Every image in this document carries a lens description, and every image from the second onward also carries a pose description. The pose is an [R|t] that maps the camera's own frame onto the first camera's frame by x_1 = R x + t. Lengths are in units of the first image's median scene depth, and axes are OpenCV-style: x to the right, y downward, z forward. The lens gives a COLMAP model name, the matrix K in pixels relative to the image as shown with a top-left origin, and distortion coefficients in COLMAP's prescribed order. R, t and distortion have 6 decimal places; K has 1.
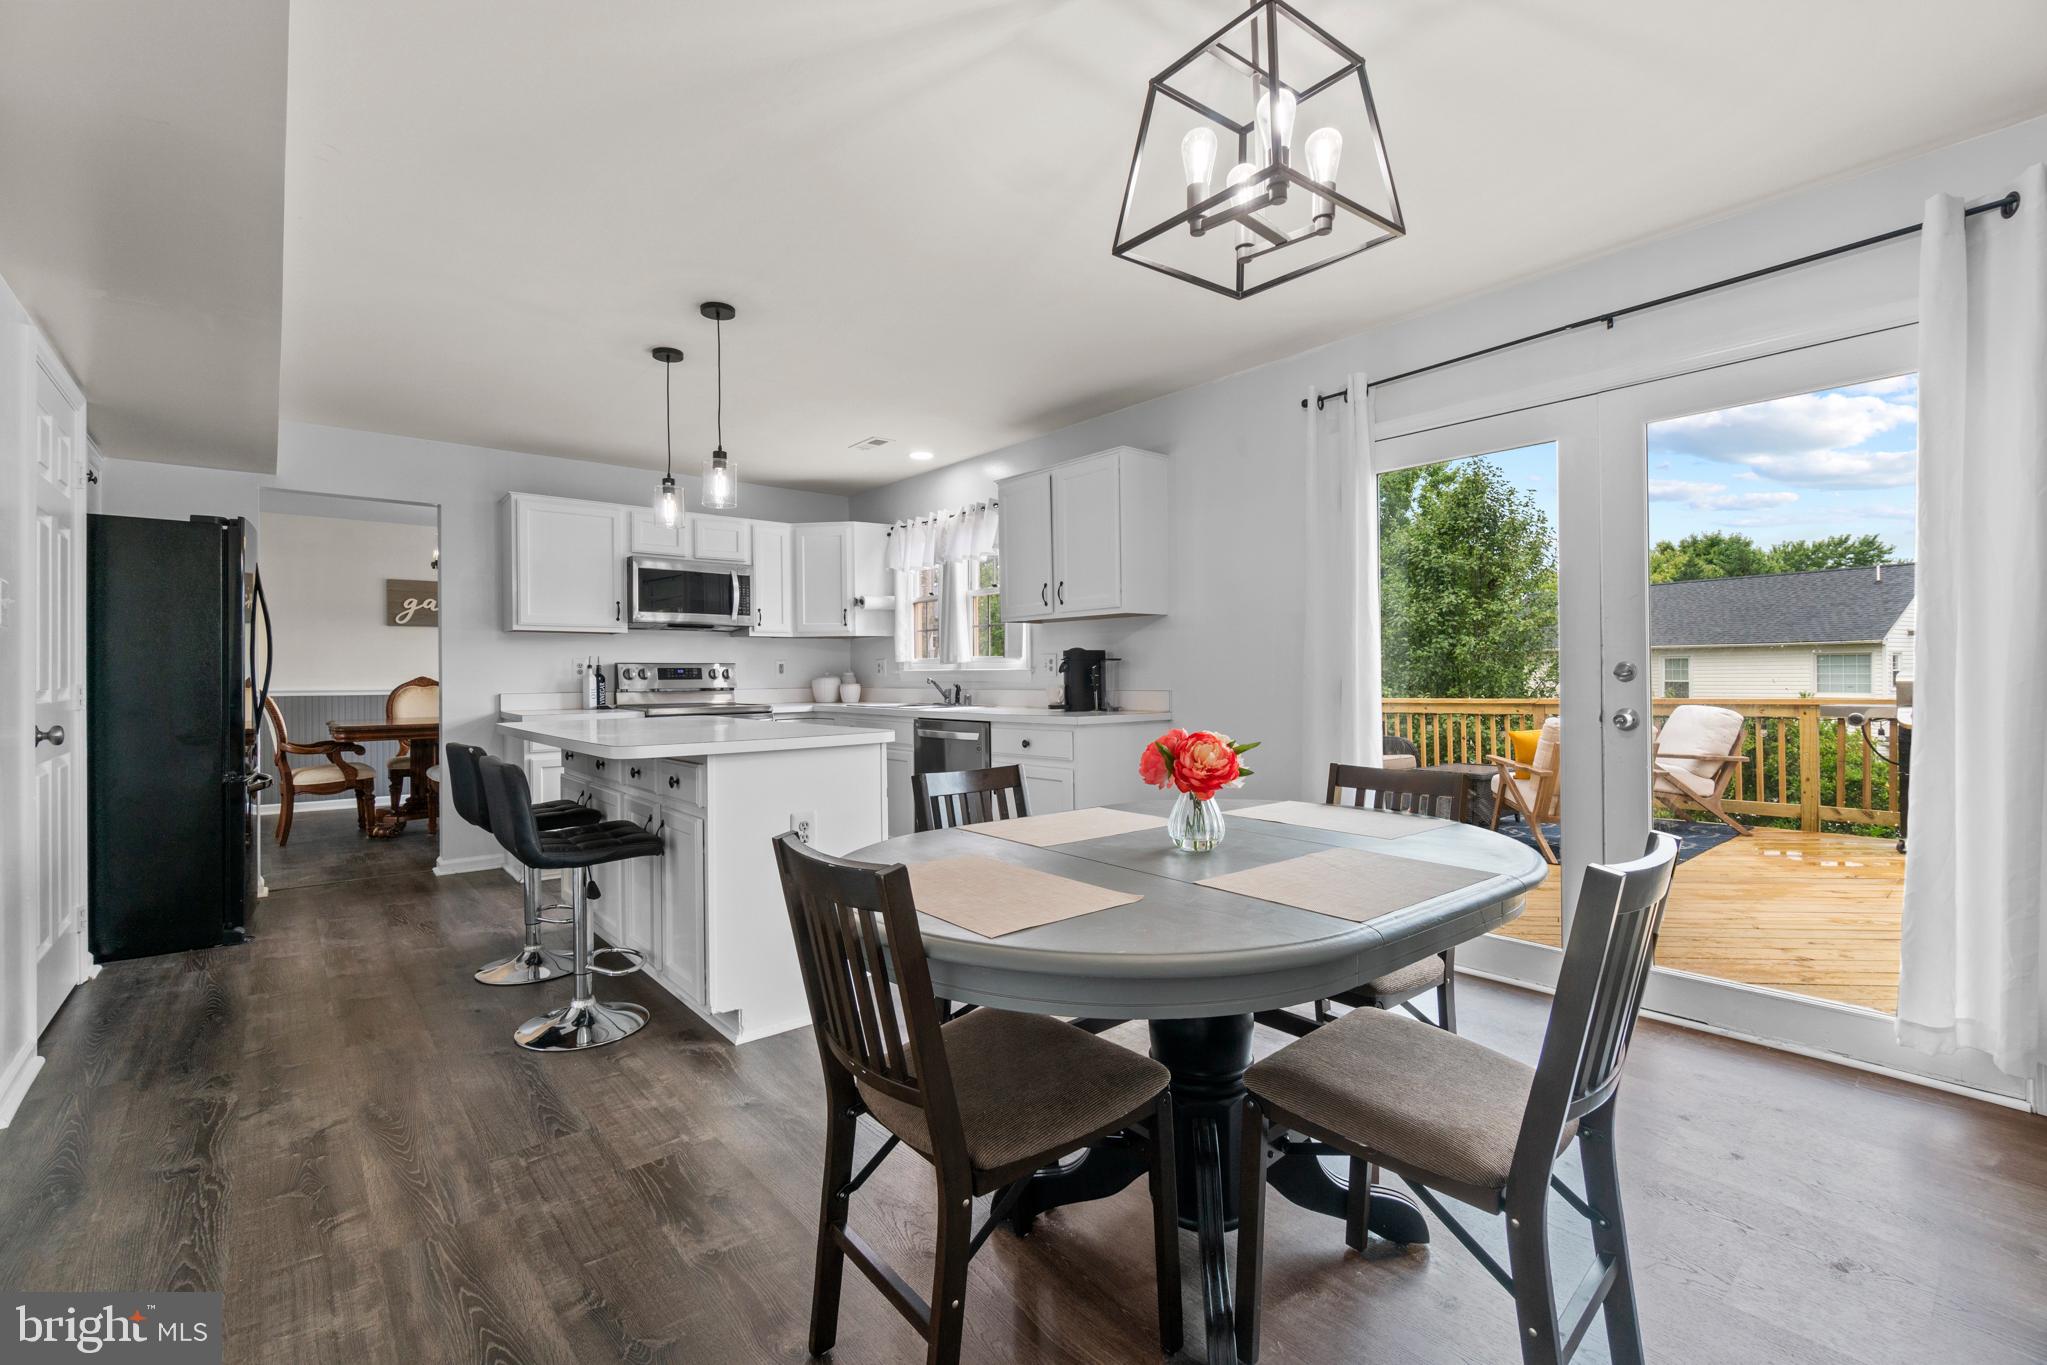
lens RADIAL K [[886.2, 0, 1016.8], [0, 886.2, 680.3], [0, 0, 1]] dist [-0.005782, 0.002427]
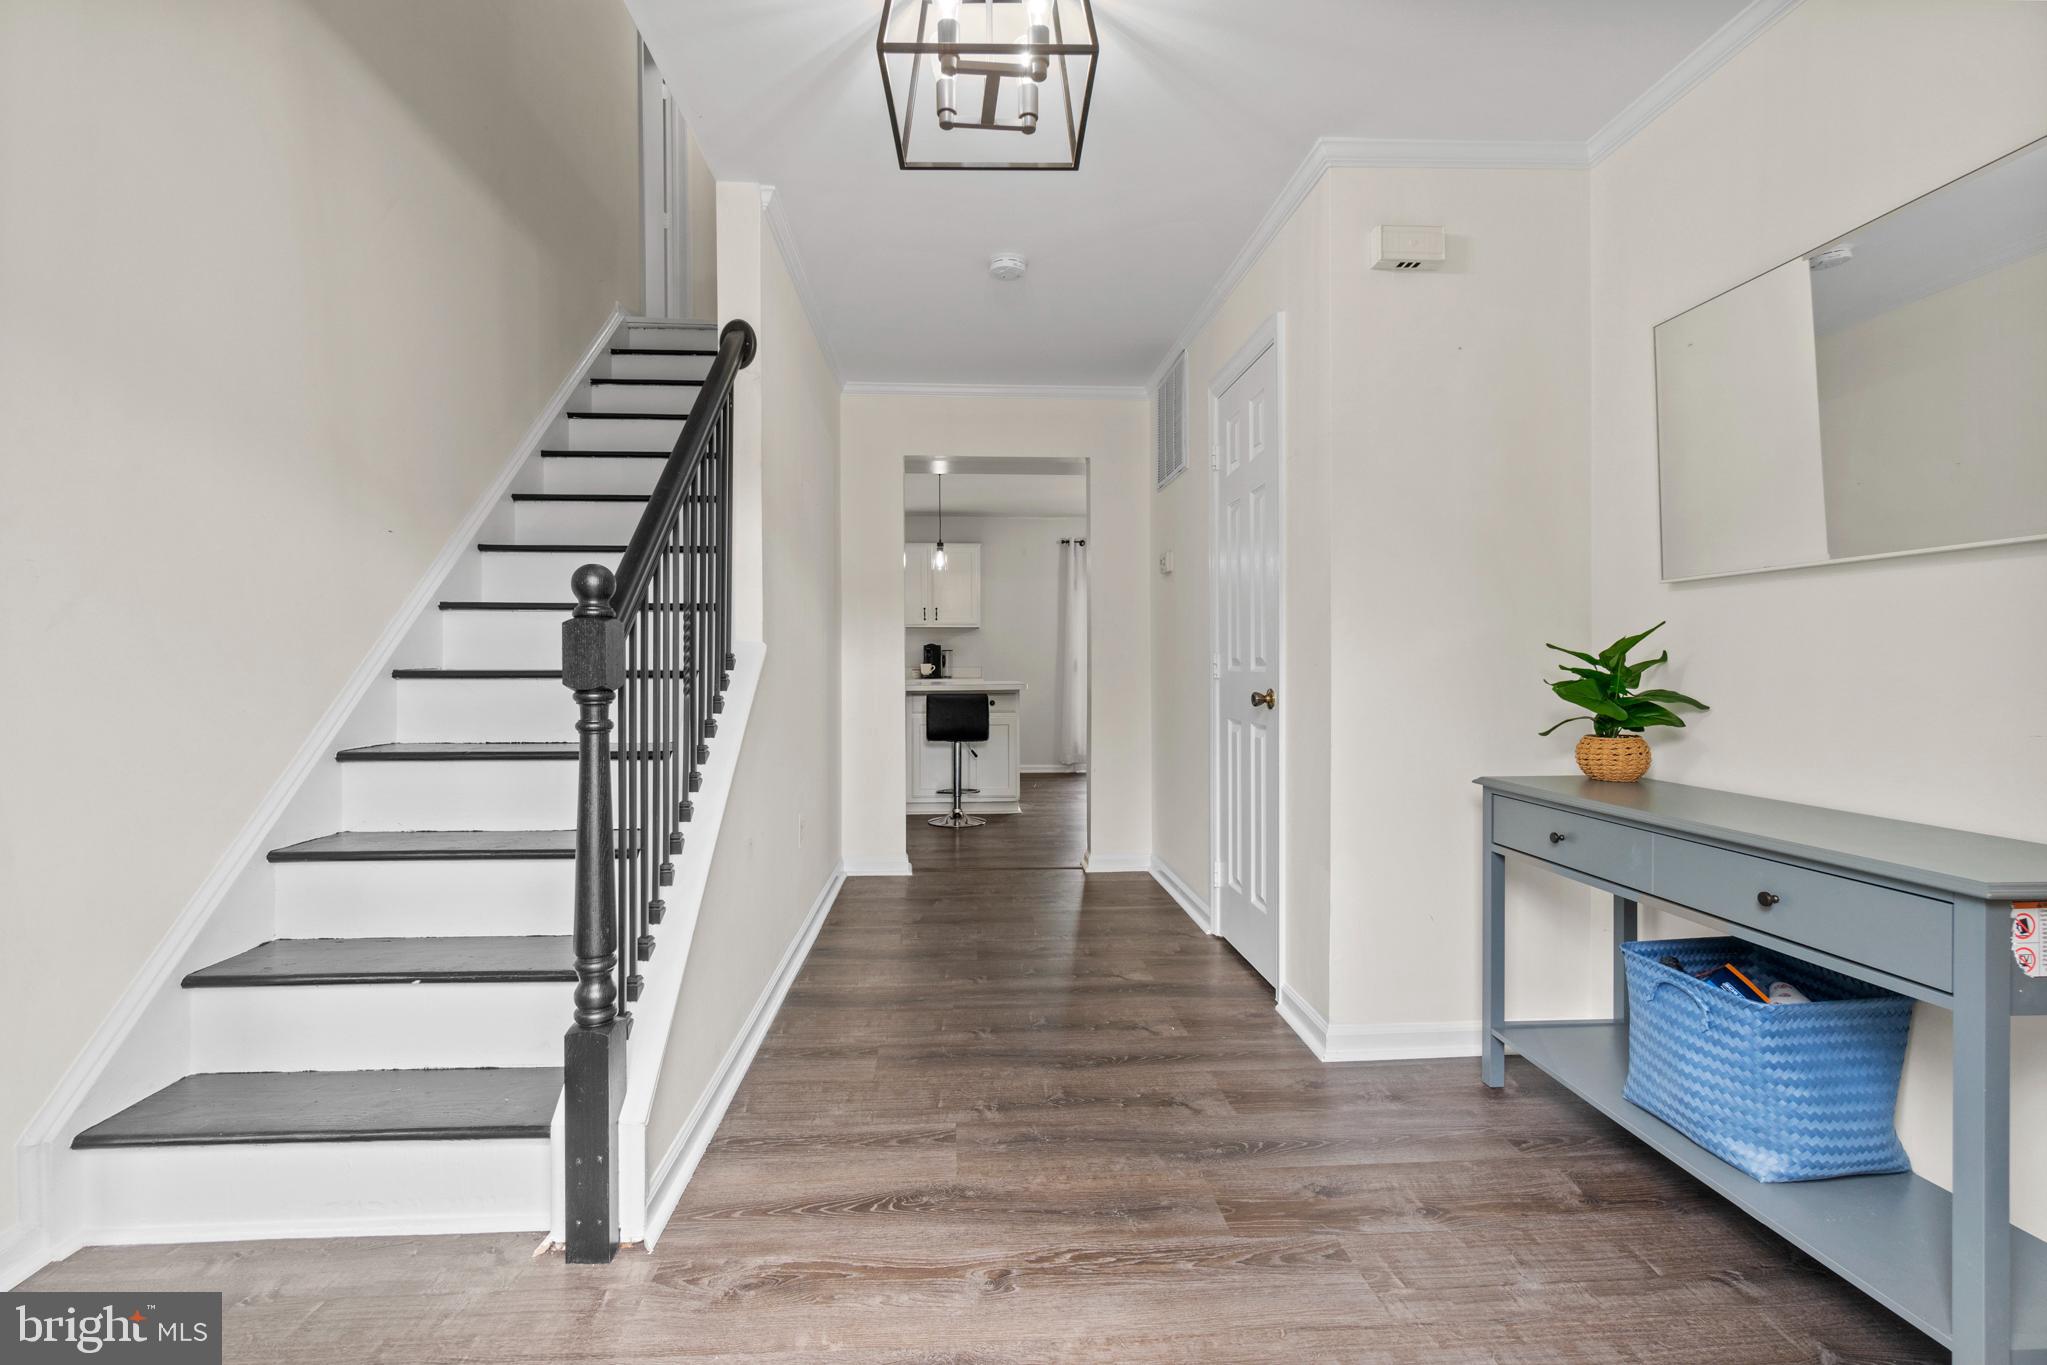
lens RADIAL K [[886.2, 0, 1019.5], [0, 886.2, 677.3], [0, 0, 1]] dist [-0.005782, 0.002427]
pose [[0.595959, 0.008974, 0.802965, -1.061573], [-0.004883, 0.999960, -0.007551, 0.037306], [-0.803000, 0.000579, 0.595979, -0.192330]]
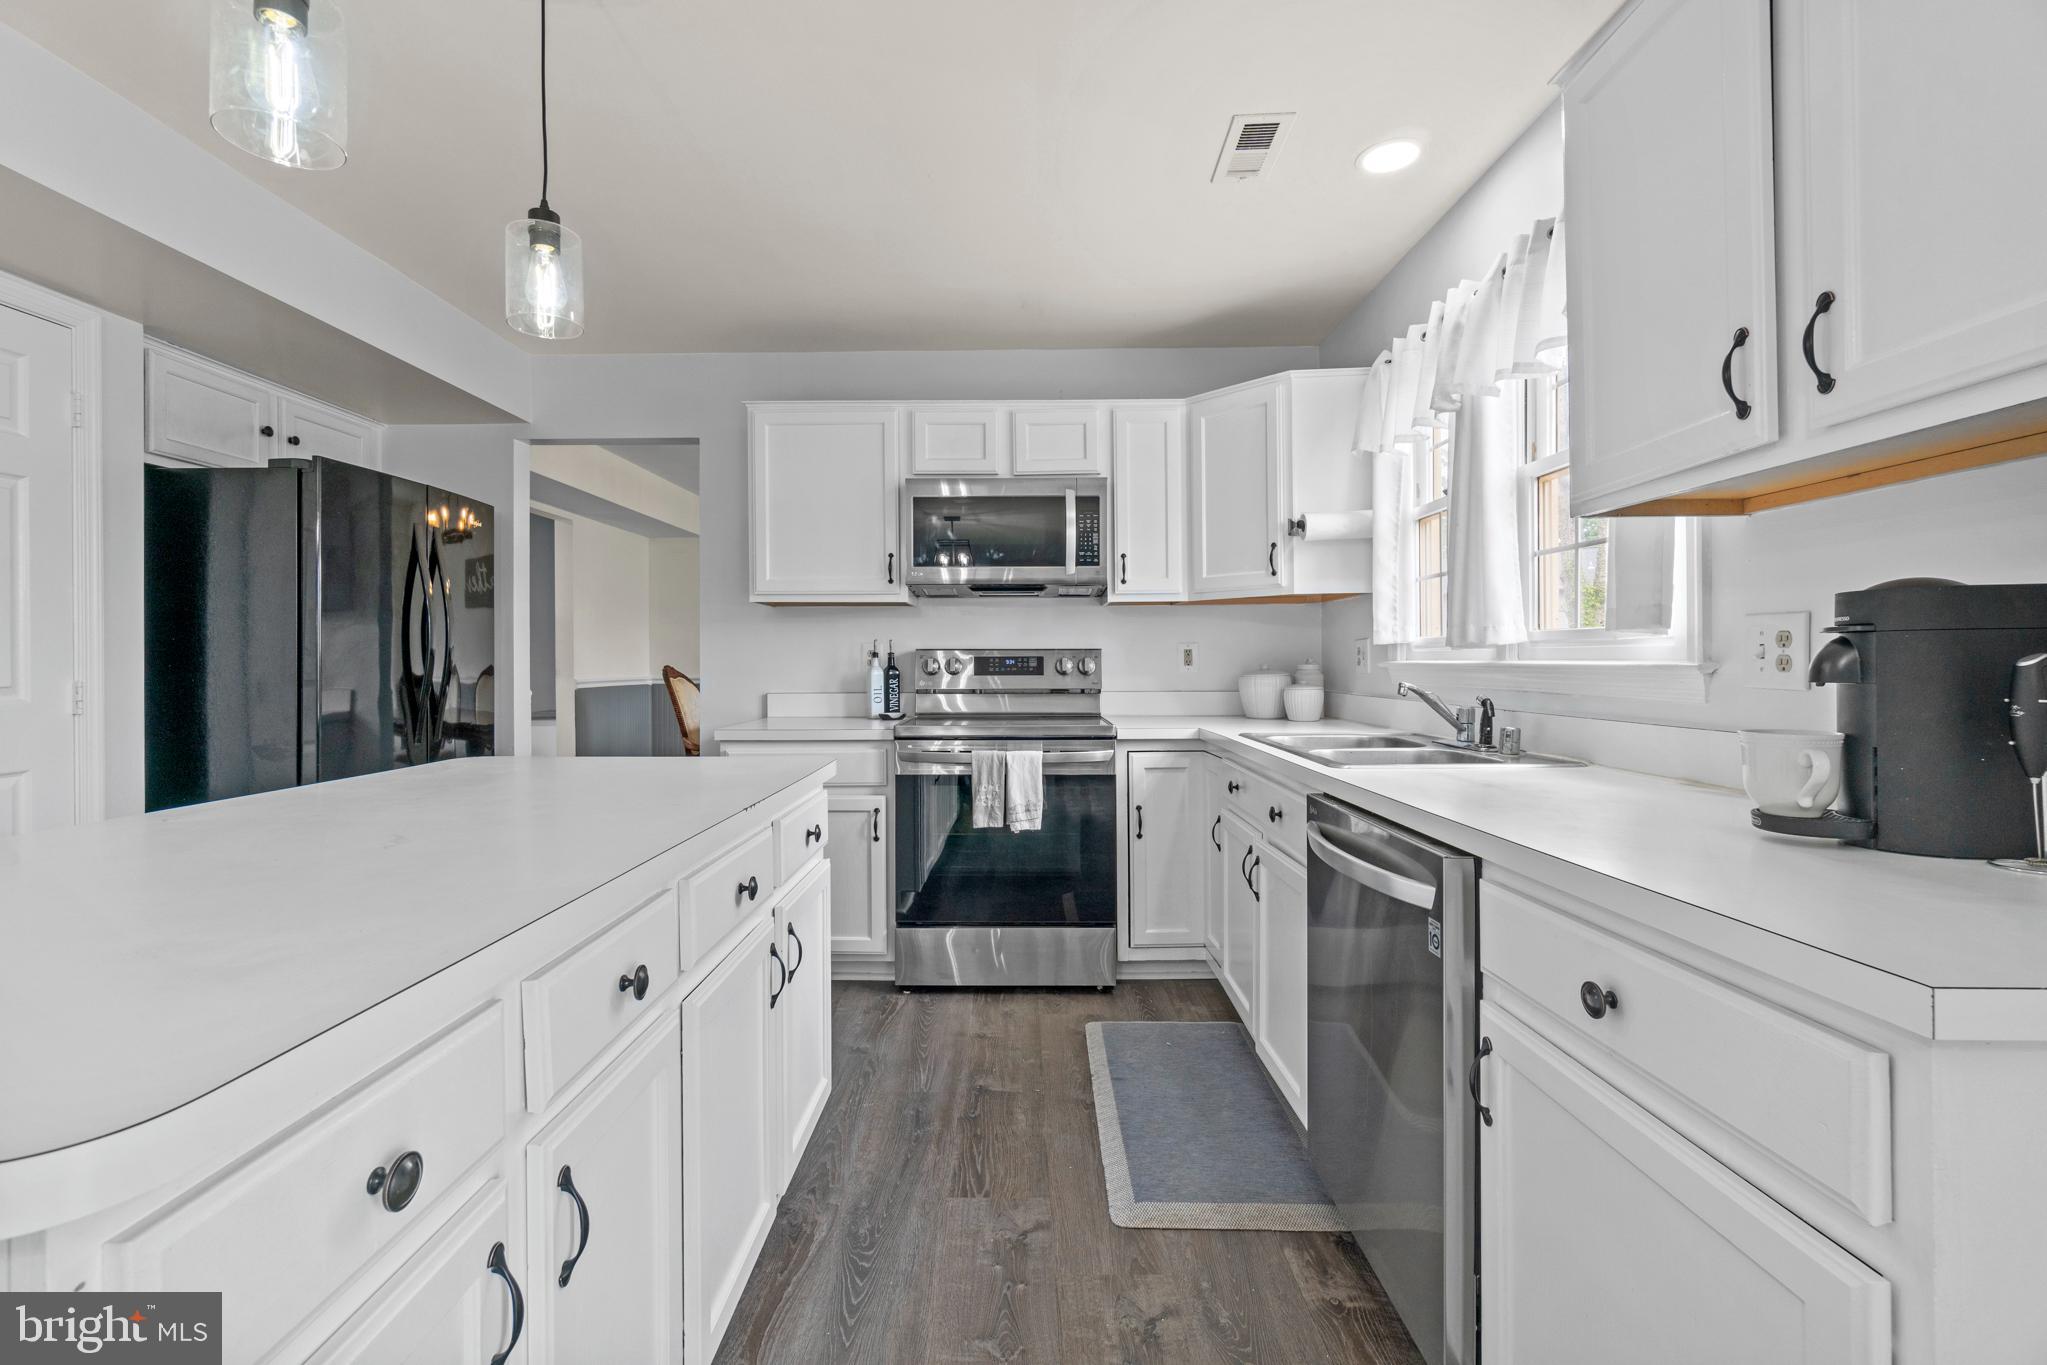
lens RADIAL K [[886.2, 0, 1013.4], [0, 886.2, 666.0], [0, 0, 1]] dist [-0.005782, 0.002427]
pose [[0.757282, 0.008293, -0.653036, 0.032701], [-0.006814, 0.999965, 0.004797, -0.010884], [0.653053, 0.000817, 0.757312, 0.546220]]
